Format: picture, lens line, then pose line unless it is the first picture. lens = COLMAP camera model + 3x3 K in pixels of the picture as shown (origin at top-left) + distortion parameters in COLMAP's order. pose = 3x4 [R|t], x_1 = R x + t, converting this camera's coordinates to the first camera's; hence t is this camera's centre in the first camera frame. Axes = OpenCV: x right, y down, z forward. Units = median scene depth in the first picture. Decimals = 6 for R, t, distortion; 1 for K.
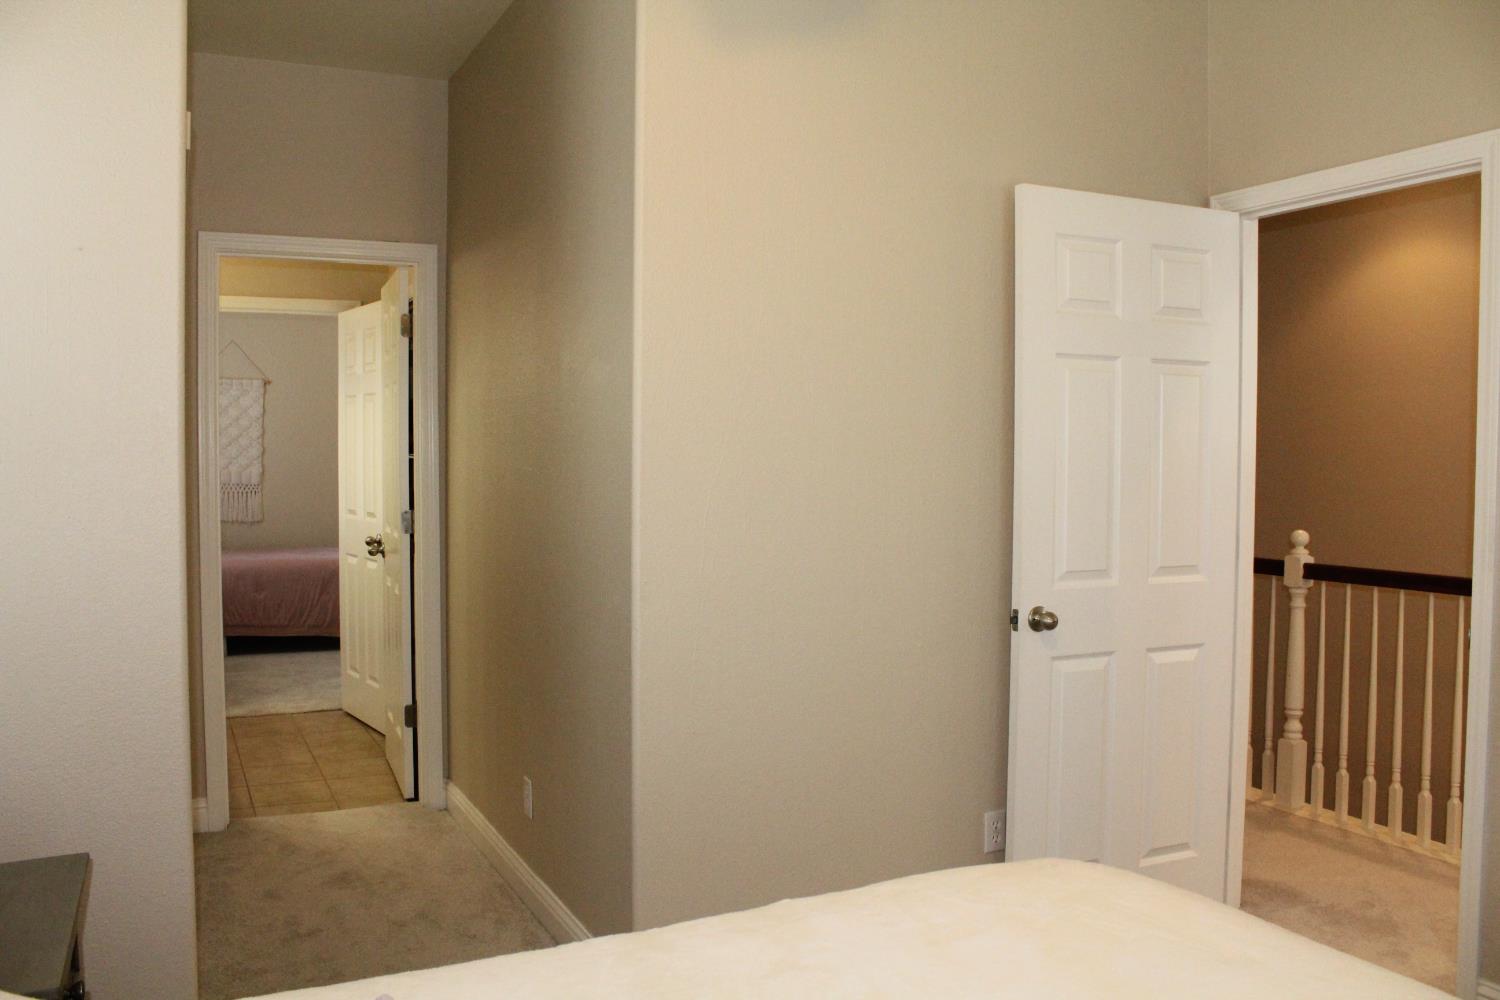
lens RADIAL K [[1241.8, 0, 727.5], [0, 1241.8, 483.4], [0, 0, 1]] dist [-0.149666, 0.116868]
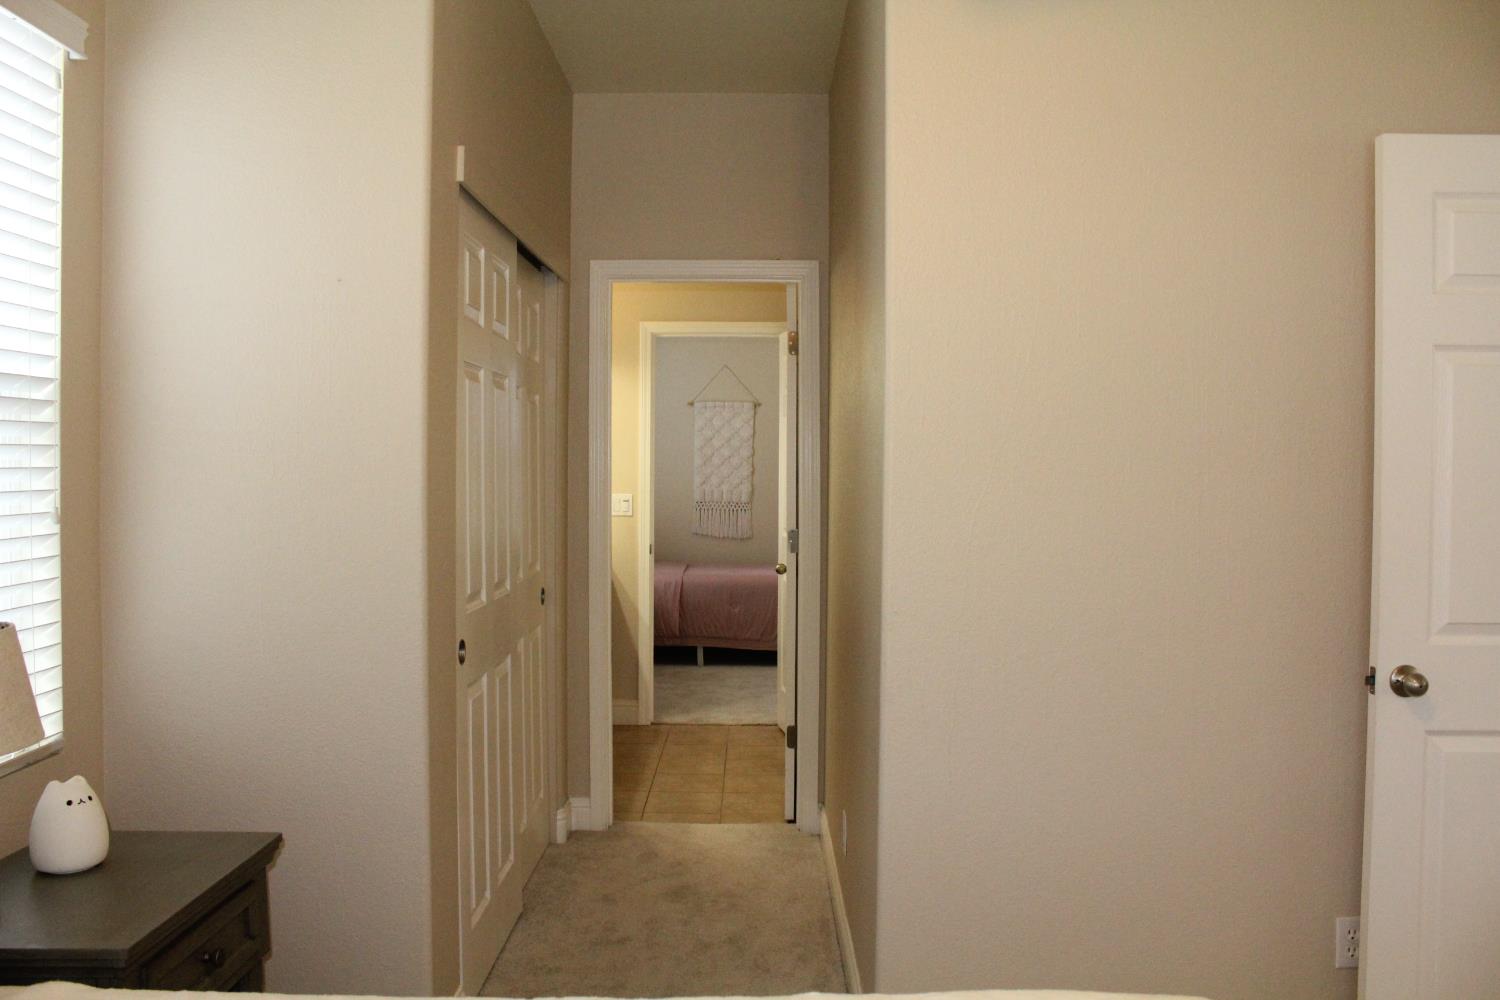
lens RADIAL K [[1241.8, 0, 739.4], [0, 1241.8, 487.2], [0, 0, 1]] dist [-0.149666, 0.116868]
pose [[0.900793, 0.008151, -0.434171, 0.135875], [-0.014724, 0.999822, -0.011778, 0.000567], [0.433998, 0.017002, 0.900753, 0.079618]]
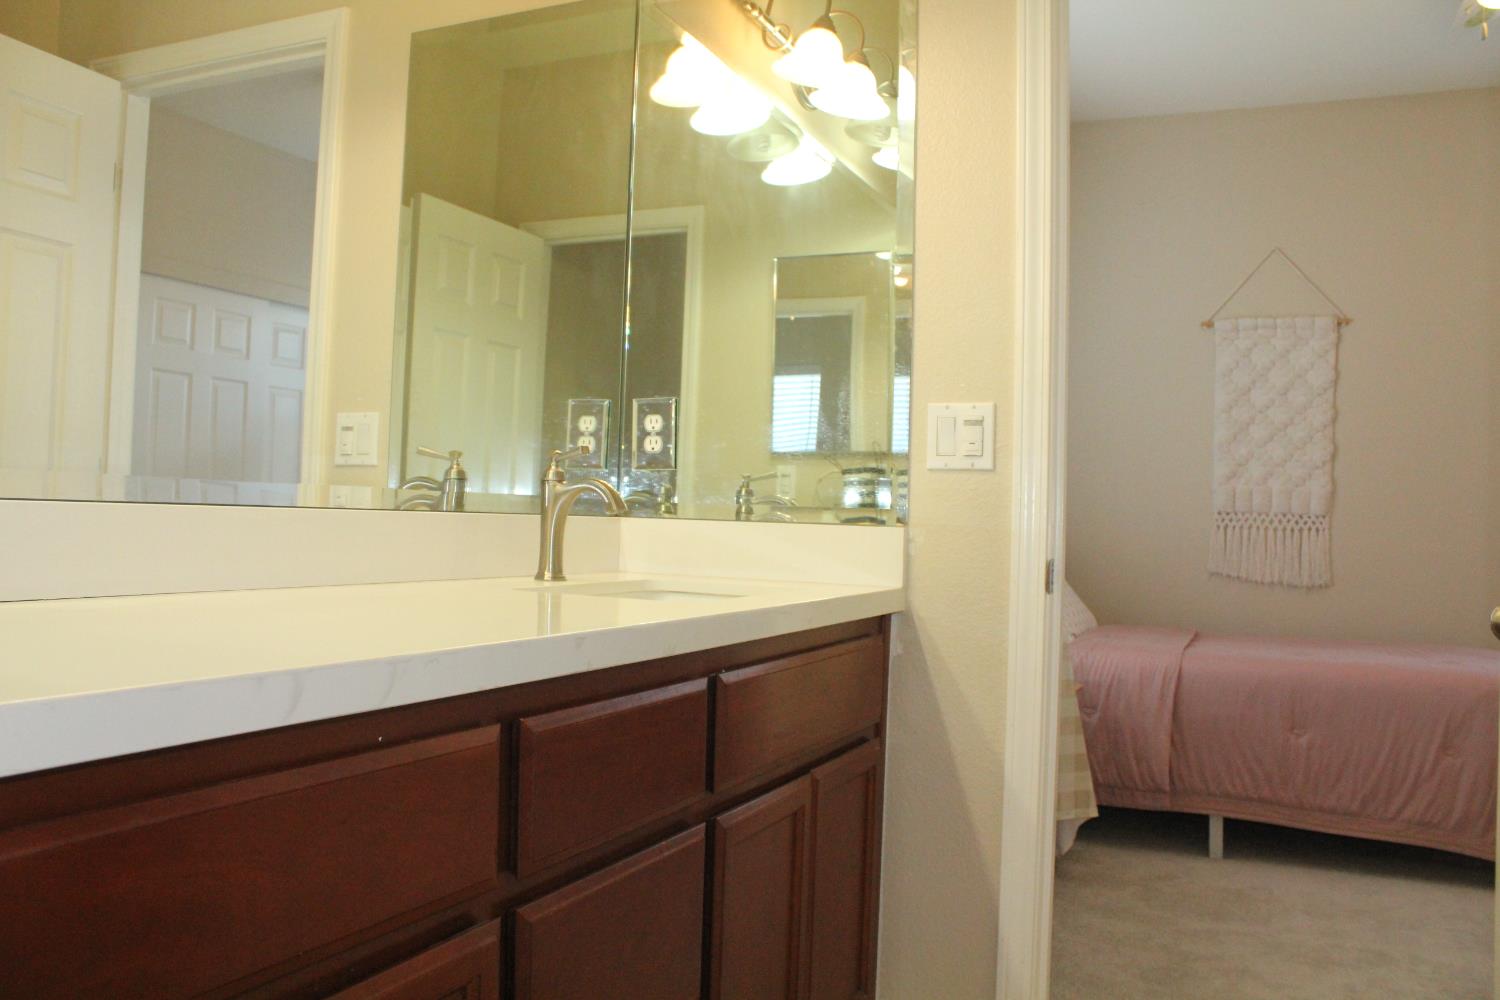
lens RADIAL K [[1241.8, 0, 754.6], [0, 1241.8, 491.9], [0, 0, 1]] dist [-0.149666, 0.116868]
pose [[0.655898, -0.006106, -0.754825, -0.304312], [-0.044106, 0.997949, -0.046398, 0.050913], [0.753560, 0.063725, 0.654284, 0.939548]]
